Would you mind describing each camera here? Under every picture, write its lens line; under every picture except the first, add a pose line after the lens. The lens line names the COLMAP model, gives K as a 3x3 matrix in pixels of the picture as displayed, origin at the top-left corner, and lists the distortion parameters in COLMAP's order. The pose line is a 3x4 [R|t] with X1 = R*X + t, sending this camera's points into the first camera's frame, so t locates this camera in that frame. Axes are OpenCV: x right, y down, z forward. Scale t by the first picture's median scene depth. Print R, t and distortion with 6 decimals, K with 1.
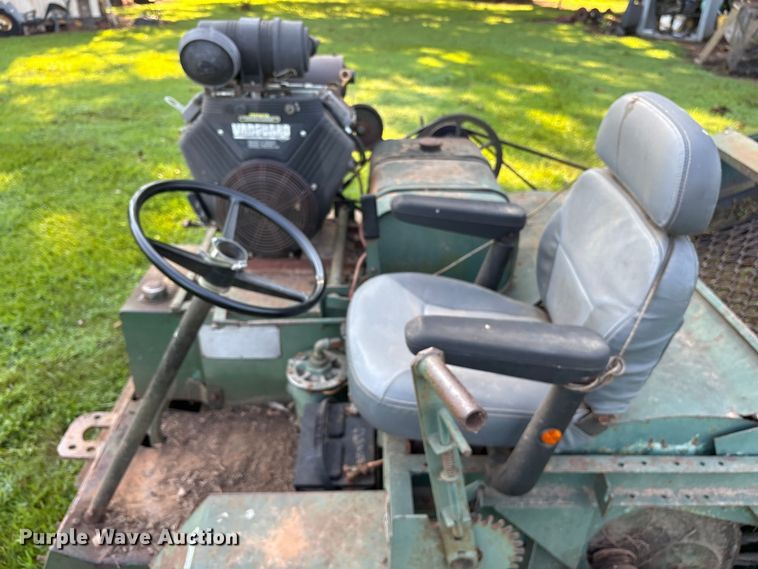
lens RADIAL K [[590.9, 0, 375.9], [0, 590.9, 281.9], [0, 0, 1]] dist [-0.024585, 0.024664]
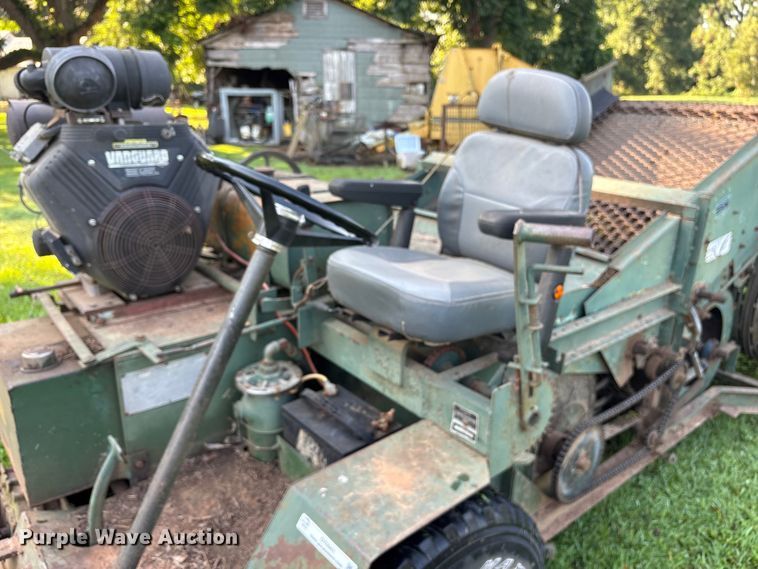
lens RADIAL K [[590.9, 0, 379.9], [0, 590.9, 287.7], [0, 0, 1]] dist [-0.024585, 0.024664]
pose [[0.767780, -0.199296, 0.608929, -0.517606], [0.307014, 0.948615, -0.076633, 0.136566], [-0.562367, 0.245787, 0.789514, 0.081554]]
